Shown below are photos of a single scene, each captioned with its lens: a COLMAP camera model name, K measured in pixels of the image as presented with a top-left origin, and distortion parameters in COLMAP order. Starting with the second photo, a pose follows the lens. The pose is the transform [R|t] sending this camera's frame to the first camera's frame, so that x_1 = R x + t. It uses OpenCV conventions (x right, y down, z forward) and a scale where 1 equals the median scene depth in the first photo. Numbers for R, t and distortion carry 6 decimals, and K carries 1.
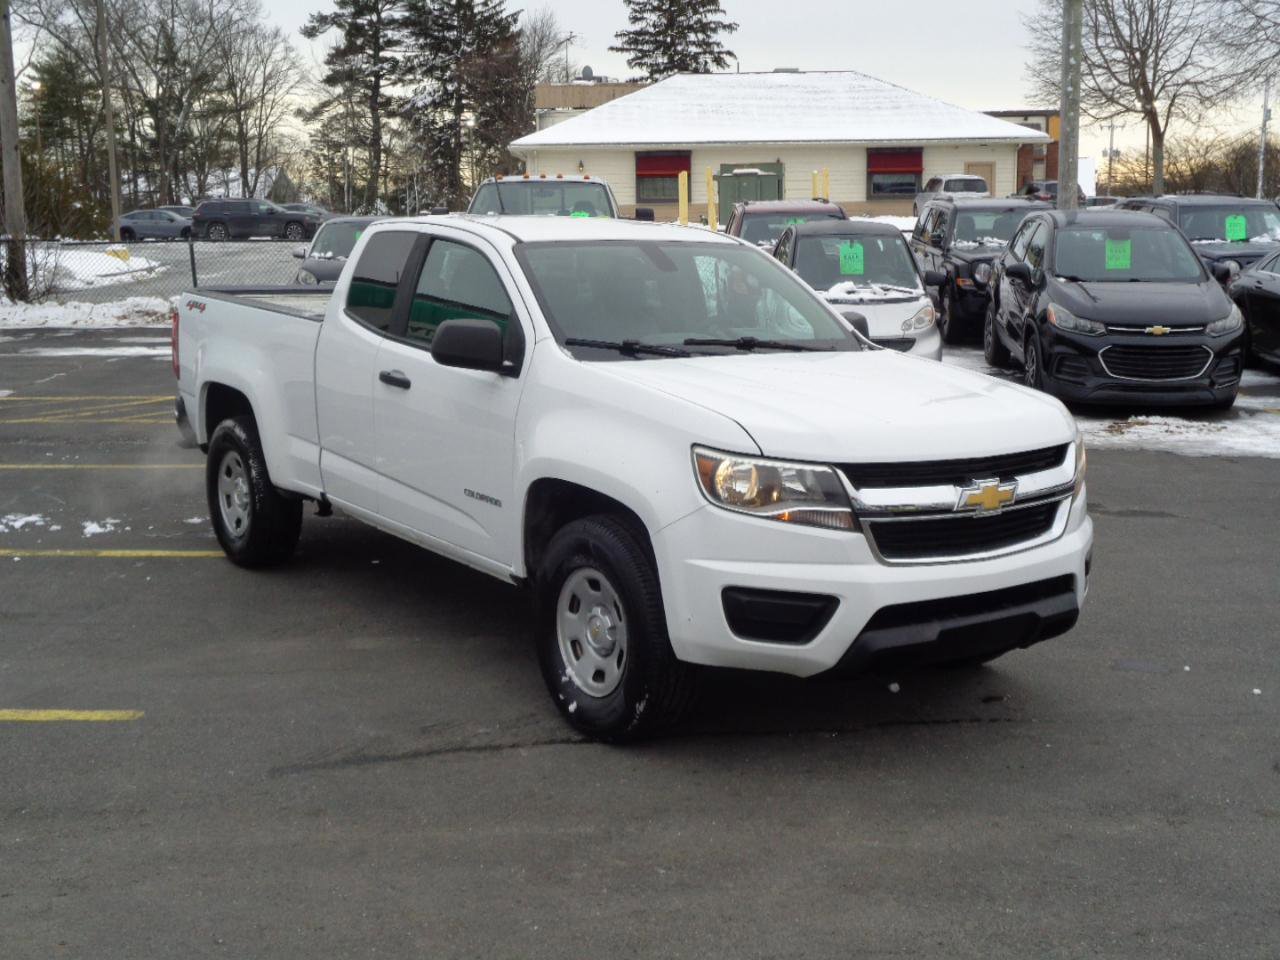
lens RADIAL K [[1515.0, 0, 640.0], [0, 1515.0, 480.0], [0, 0, 1]] dist [0.010766, -0.010630]
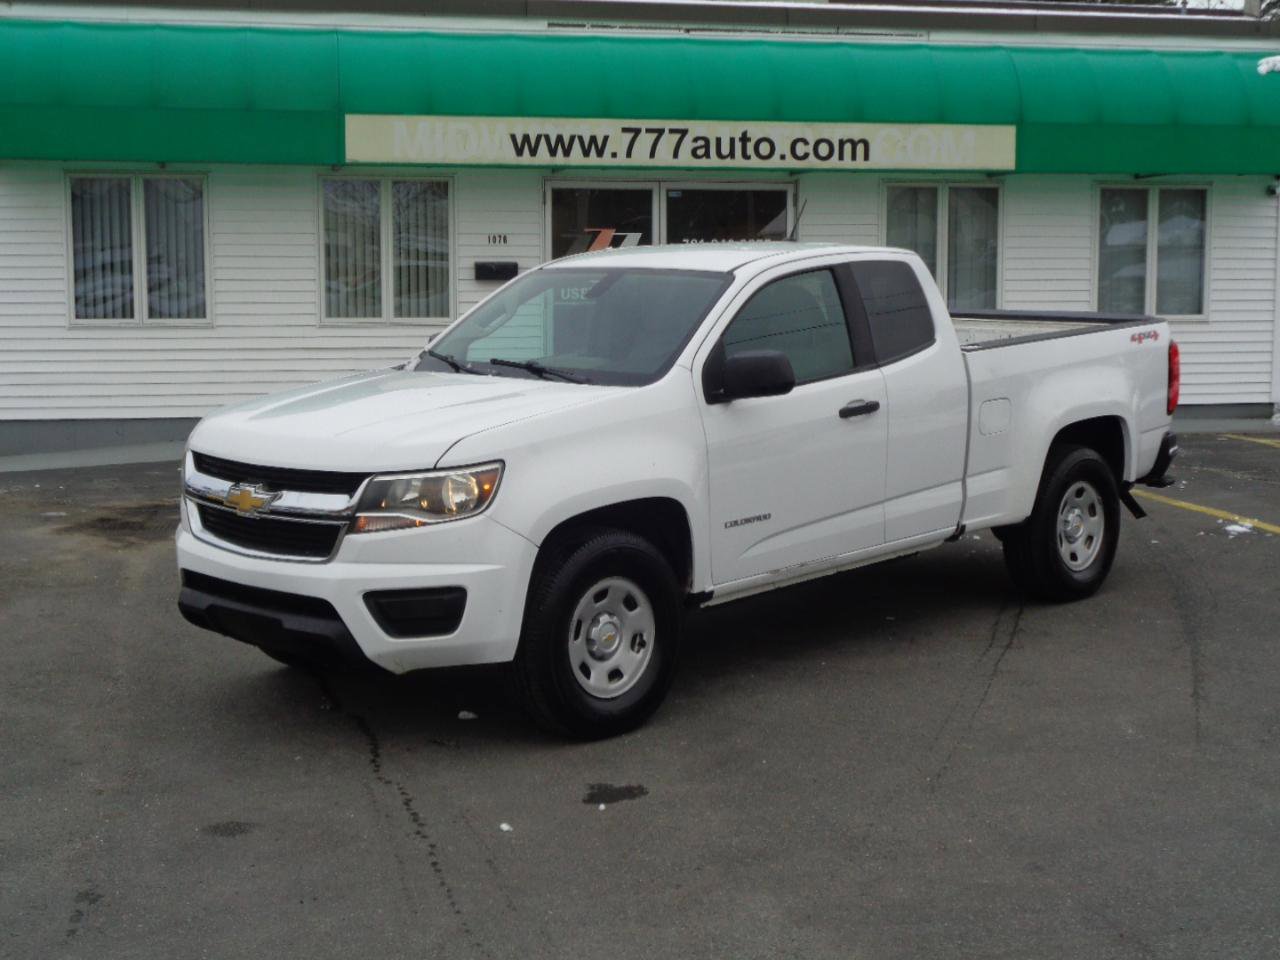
lens RADIAL K [[1819.5, 0, 652.7], [0, 1819.5, 483.6], [0, 0, 1]] dist [0.024188, -0.052671]
pose [[0.199481, 0.120599, -0.972452, 0.444990], [-0.150879, 0.984343, 0.091124, -0.046854], [0.968216, 0.128545, 0.214554, 0.279668]]
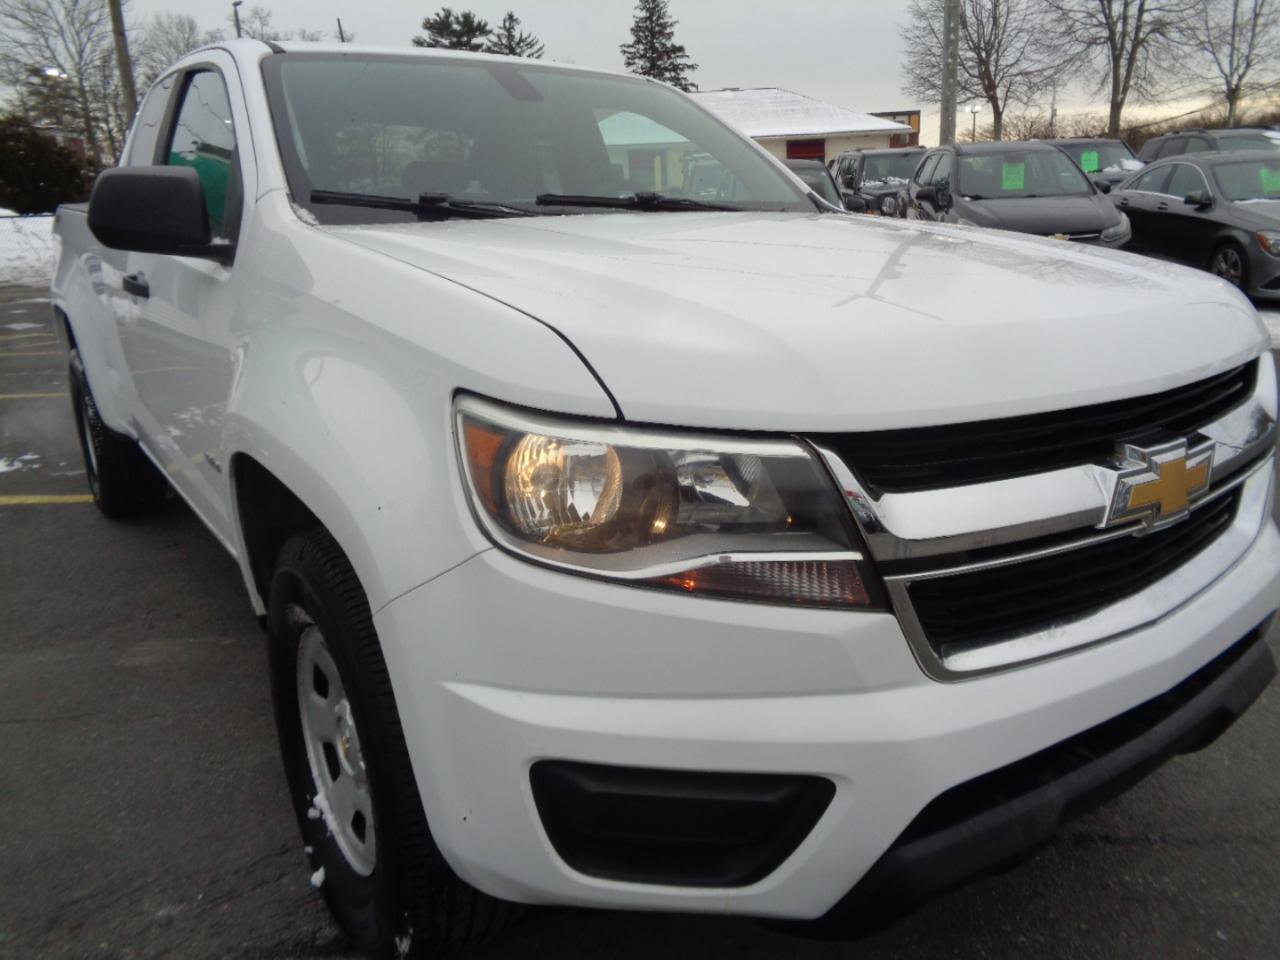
lens RADIAL K [[939.2, 0, 637.8], [0, 939.2, 489.7], [0, 0, 1]] dist [0.055335, -0.037983]
pose [[0.999394, -0.032938, -0.011288, 0.023094], [0.034068, 0.991999, 0.121563, -0.007193], [0.007194, -0.121874, 0.992520, 0.204703]]
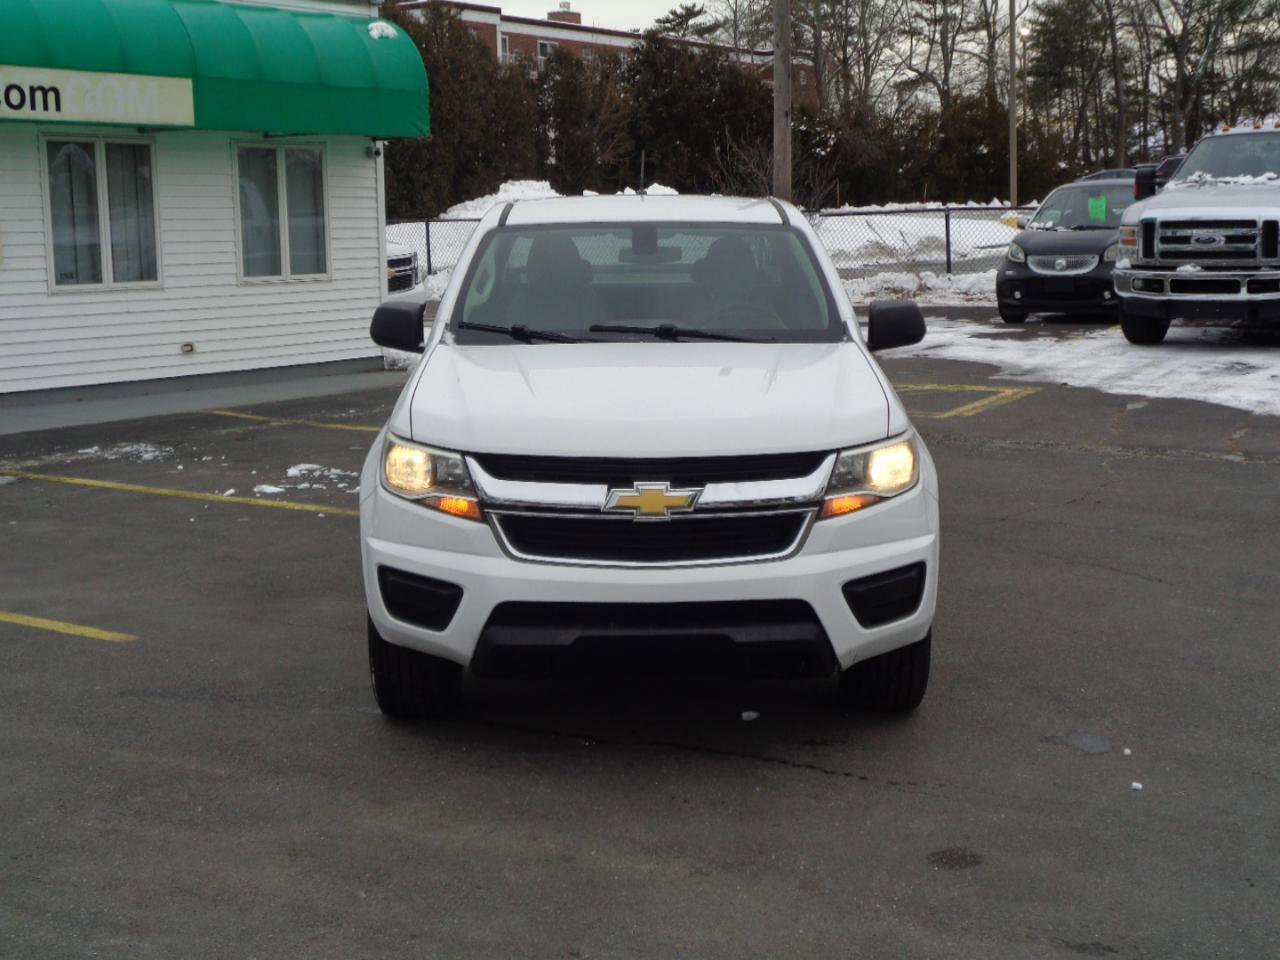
lens RADIAL K [[1819.5, 0, 652.7], [0, 1819.5, 483.6], [0, 0, 1]] dist [0.024188, -0.052671]
pose [[0.824644, 0.071660, -0.561095, 0.238862], [-0.073619, 0.997103, 0.019146, -0.005859], [0.560841, 0.025518, 0.827530, 0.022199]]
